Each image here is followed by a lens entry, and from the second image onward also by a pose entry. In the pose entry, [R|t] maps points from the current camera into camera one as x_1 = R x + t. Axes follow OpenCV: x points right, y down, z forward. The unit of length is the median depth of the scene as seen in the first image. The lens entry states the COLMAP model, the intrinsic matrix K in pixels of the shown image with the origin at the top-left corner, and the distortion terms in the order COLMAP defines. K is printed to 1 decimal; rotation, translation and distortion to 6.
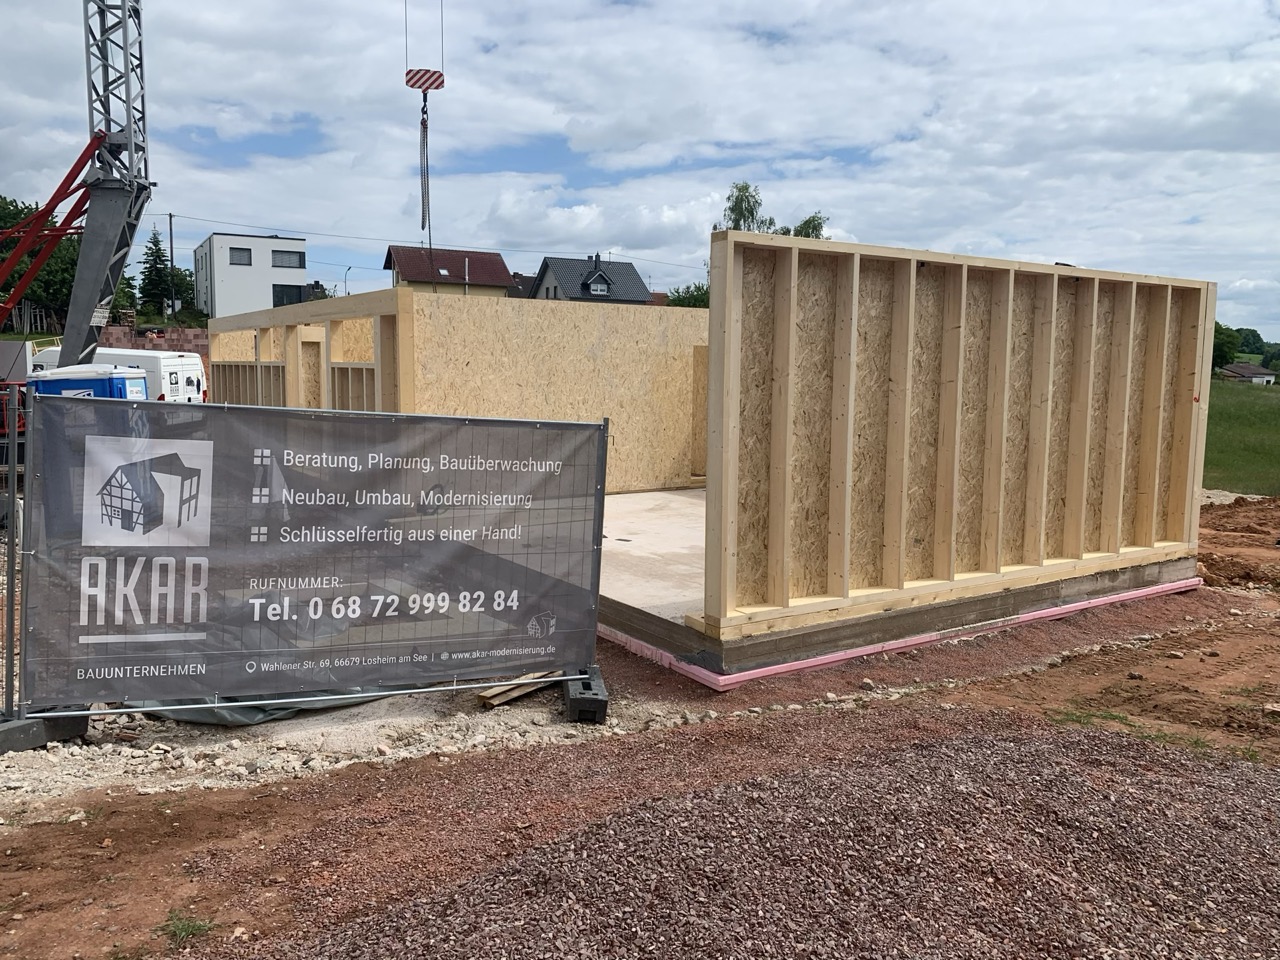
lens RADIAL K [[961.9, 0, 588.8], [0, 961.9, 490.1], [0, 0, 1]] dist [-0.014505, 0.015833]
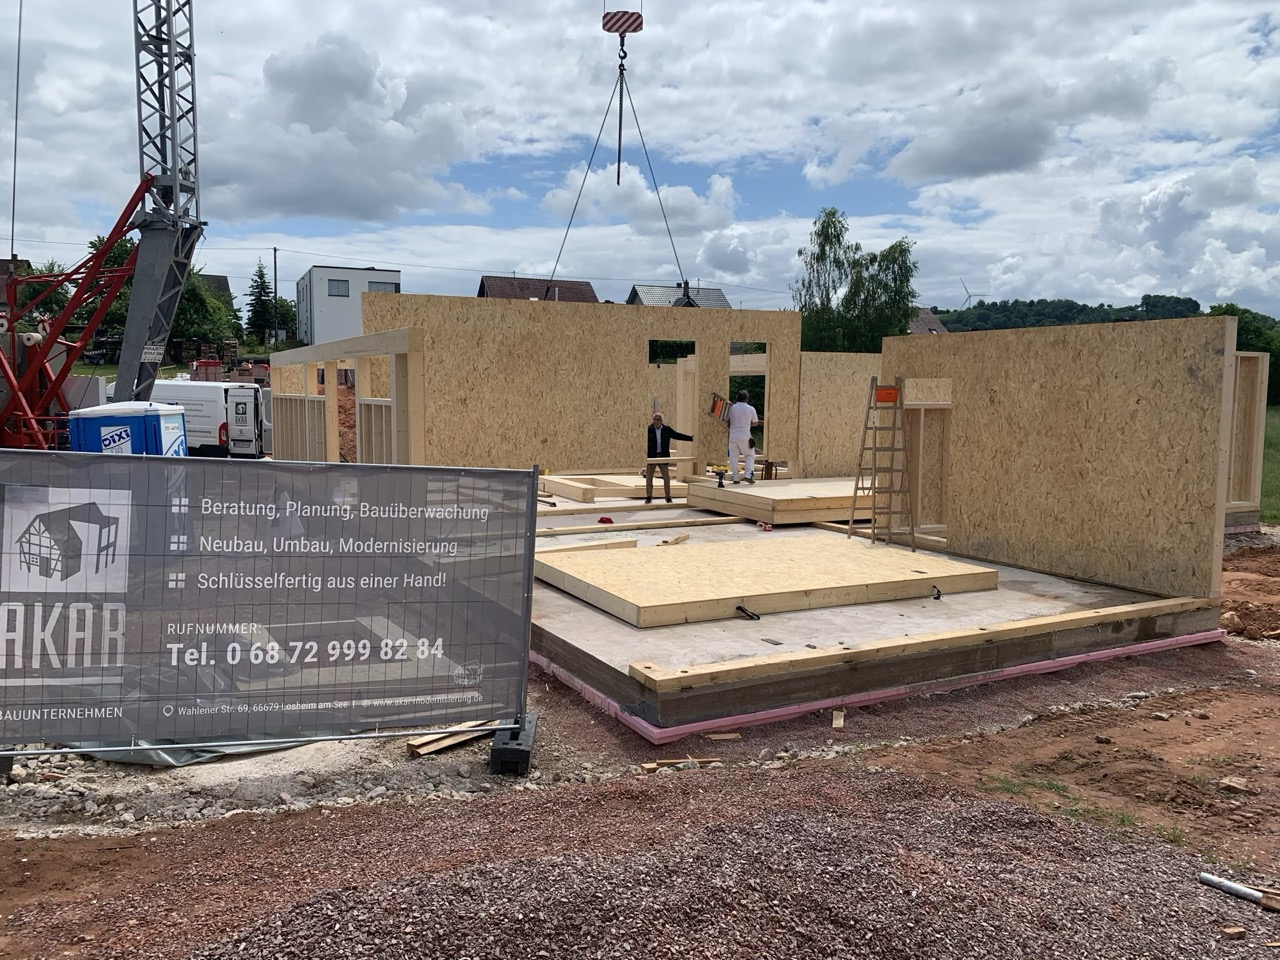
lens RADIAL K [[961.9, 0, 606.4], [0, 961.9, 499.6], [0, 0, 1]] dist [-0.014505, 0.015833]
pose [[0.996225, 0.005117, -0.086660, 0.187938], [-0.006518, 0.999852, -0.015892, -0.025637], [0.086566, 0.016397, 0.996111, 0.022795]]
